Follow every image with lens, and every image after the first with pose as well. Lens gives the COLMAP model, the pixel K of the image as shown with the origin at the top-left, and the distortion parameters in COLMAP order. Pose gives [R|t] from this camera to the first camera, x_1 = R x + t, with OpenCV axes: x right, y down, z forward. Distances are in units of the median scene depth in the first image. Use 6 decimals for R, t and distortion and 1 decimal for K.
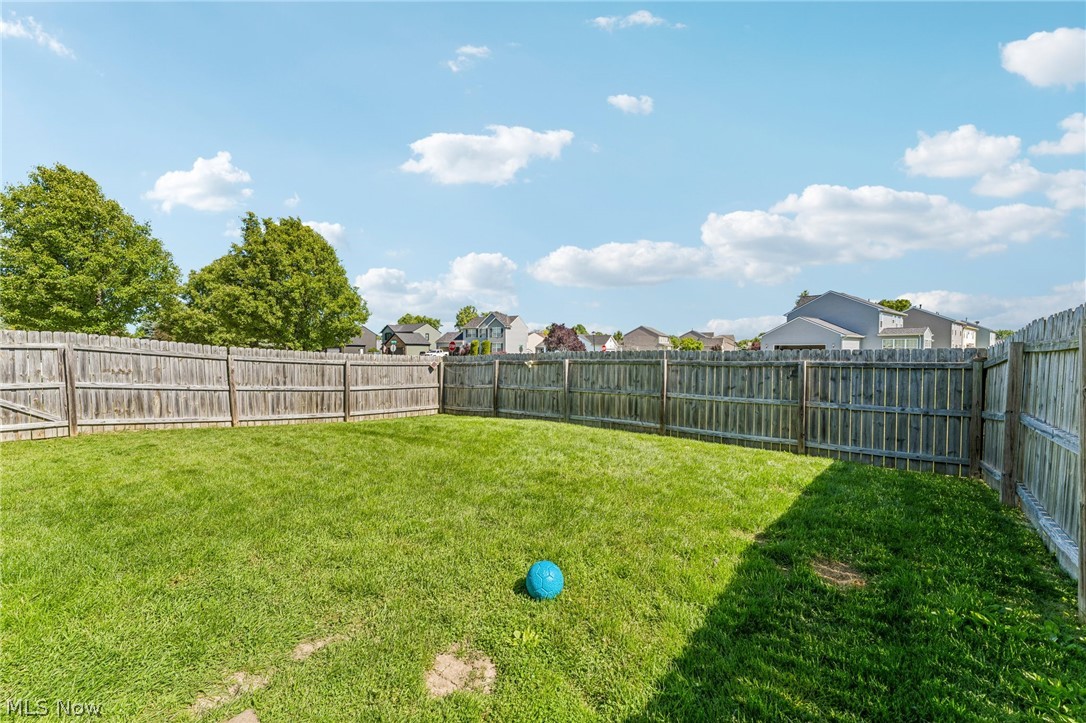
lens RADIAL K [[437.1, 0, 515.0], [0, 437.1, 373.6], [0, 0, 1]] dist [-0.000778, 0.000021]
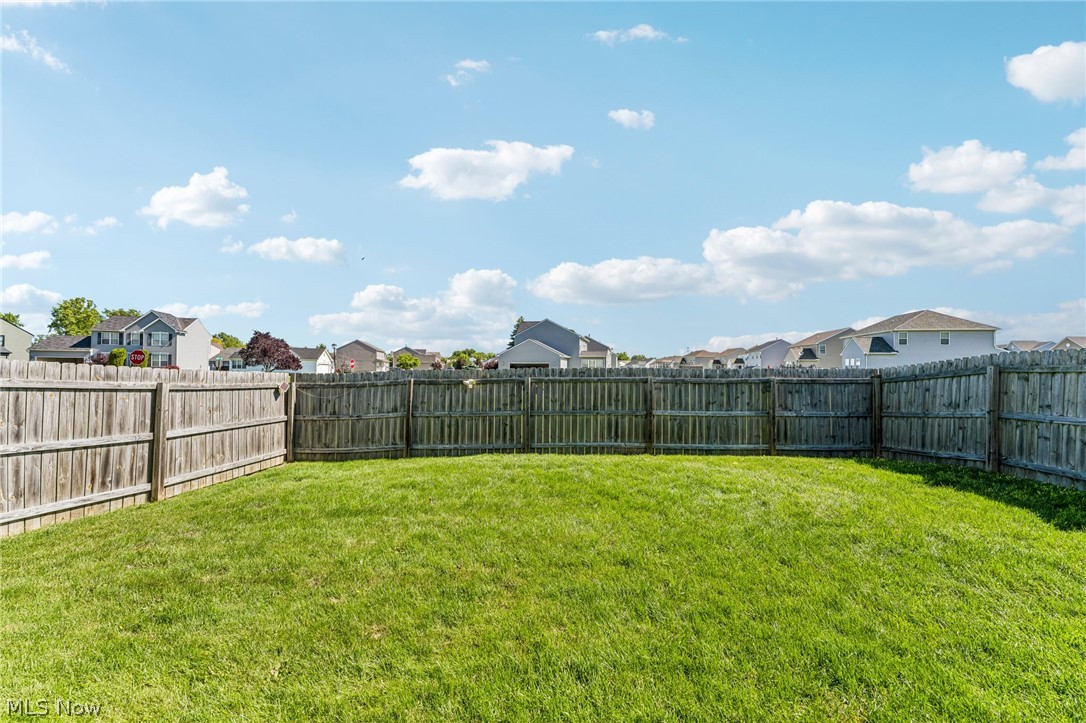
lens RADIAL K [[449.4, 0, 500.0], [0, 449.4, 364.7], [0, 0, 1]] dist [0.000732, 0.000221]
pose [[0.756264, 0.012636, 0.654145, -0.426624], [0.024409, 0.998572, -0.047510, -0.015018], [-0.653811, 0.051897, 0.754876, 0.327143]]
